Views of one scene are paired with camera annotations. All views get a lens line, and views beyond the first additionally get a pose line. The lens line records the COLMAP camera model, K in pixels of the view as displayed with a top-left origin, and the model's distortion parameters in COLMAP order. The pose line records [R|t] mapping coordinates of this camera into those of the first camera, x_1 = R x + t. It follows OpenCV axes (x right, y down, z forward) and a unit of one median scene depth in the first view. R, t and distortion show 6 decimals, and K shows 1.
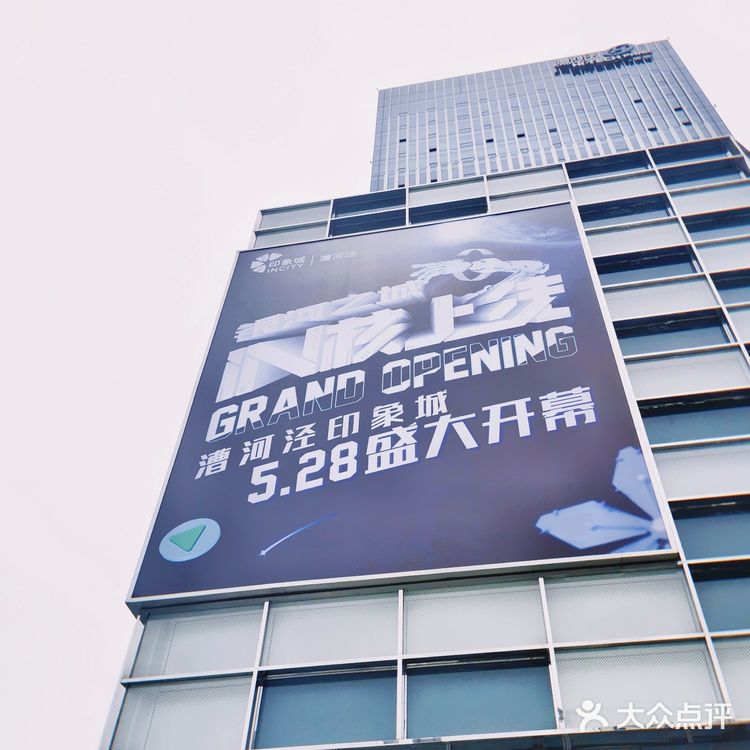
lens RADIAL K [[824.4, 0, 376.4], [0, 824.4, 375.5], [0, 0, 1]] dist [-0.016286, 0.000000]
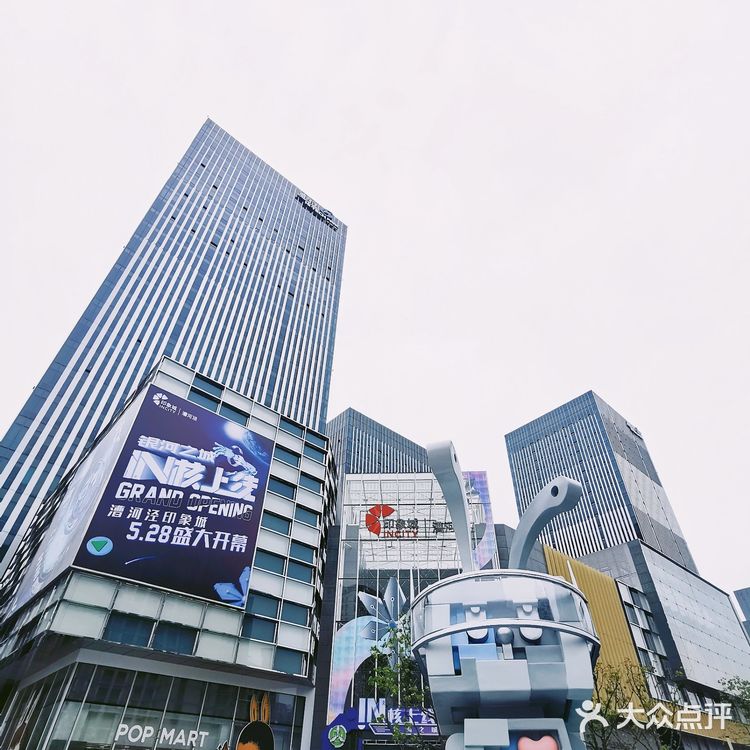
lens RADIAL K [[489.9, 0, 376.4], [0, 489.9, 375.7], [0, 0, 1]] dist [-0.006744, 0.002314]
pose [[0.619836, 0.506111, 0.599712, -0.822746], [-0.593386, 0.802381, -0.063851, -0.618854], [-0.513513, -0.316284, 0.797665, -0.510001]]
